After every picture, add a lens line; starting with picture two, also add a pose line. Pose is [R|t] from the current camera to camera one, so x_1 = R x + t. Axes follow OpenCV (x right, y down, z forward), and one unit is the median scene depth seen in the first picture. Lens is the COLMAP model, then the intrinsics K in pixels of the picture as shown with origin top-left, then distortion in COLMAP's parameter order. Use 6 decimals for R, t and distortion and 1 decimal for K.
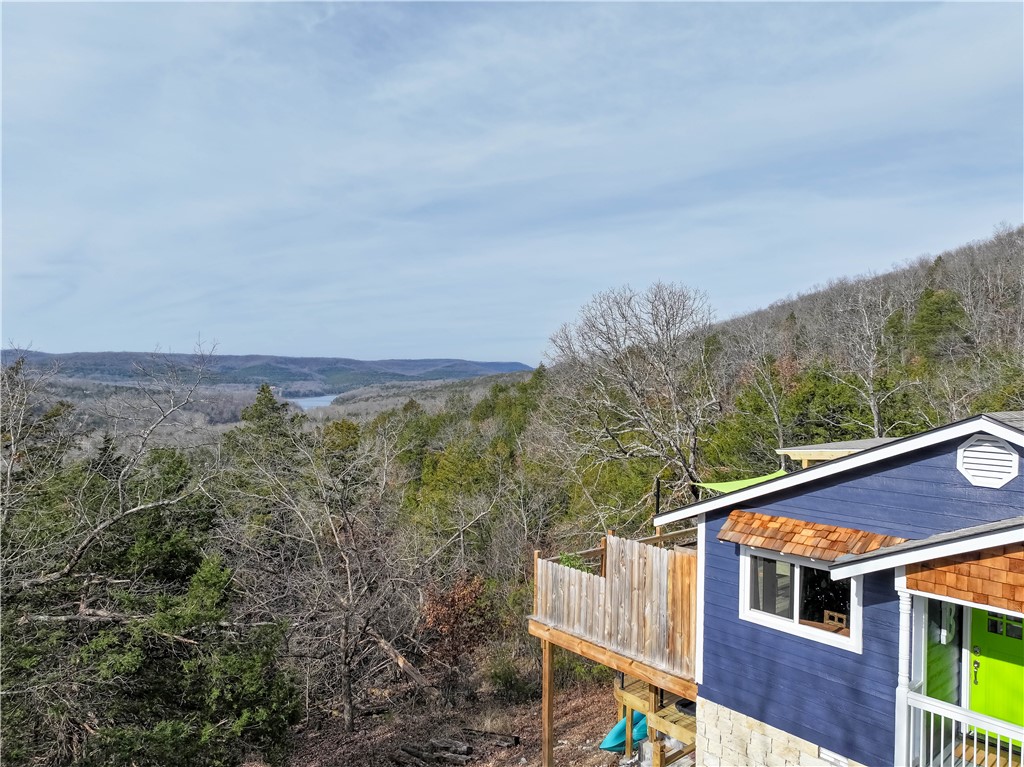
lens RADIAL K [[733.4, 0, 512.0], [0, 733.4, 383.5], [0, 0, 1]] dist [0.014207, 0.000710]
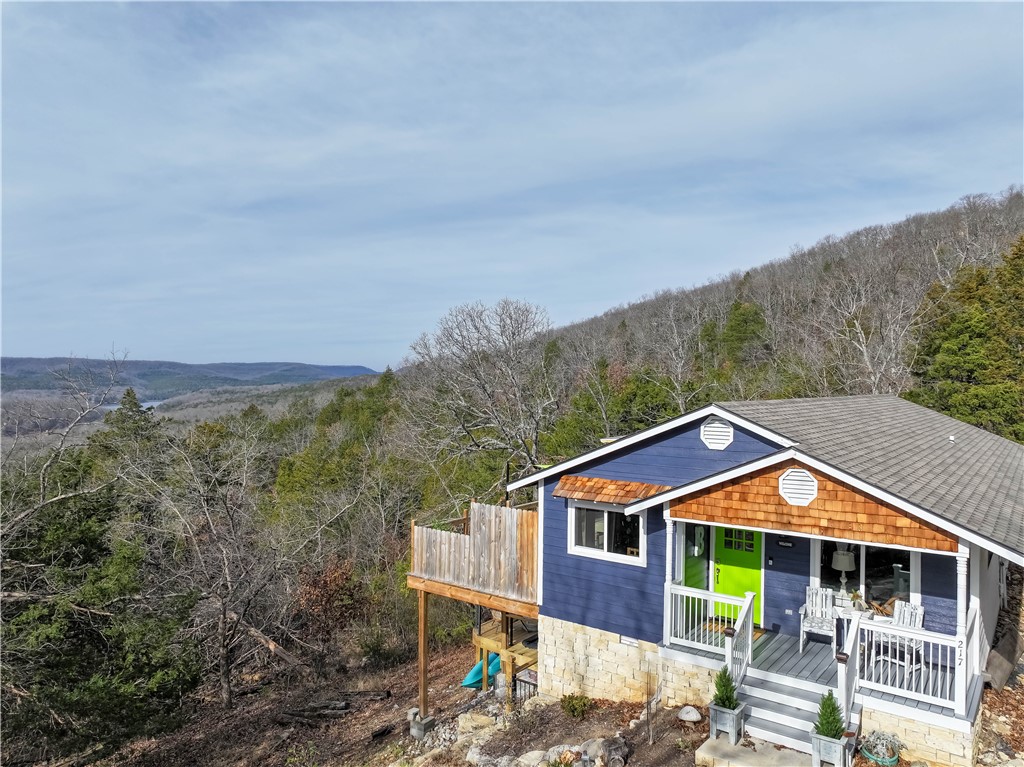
lens RADIAL K [[733.4, 0, 512.0], [0, 733.4, 383.5], [0, 0, 1]] dist [0.014207, 0.000710]
pose [[0.977876, -0.004415, 0.209141, -0.038353], [0.005503, 0.999974, -0.004618, 0.001896], [-0.209115, 0.005667, 0.977875, -0.156146]]
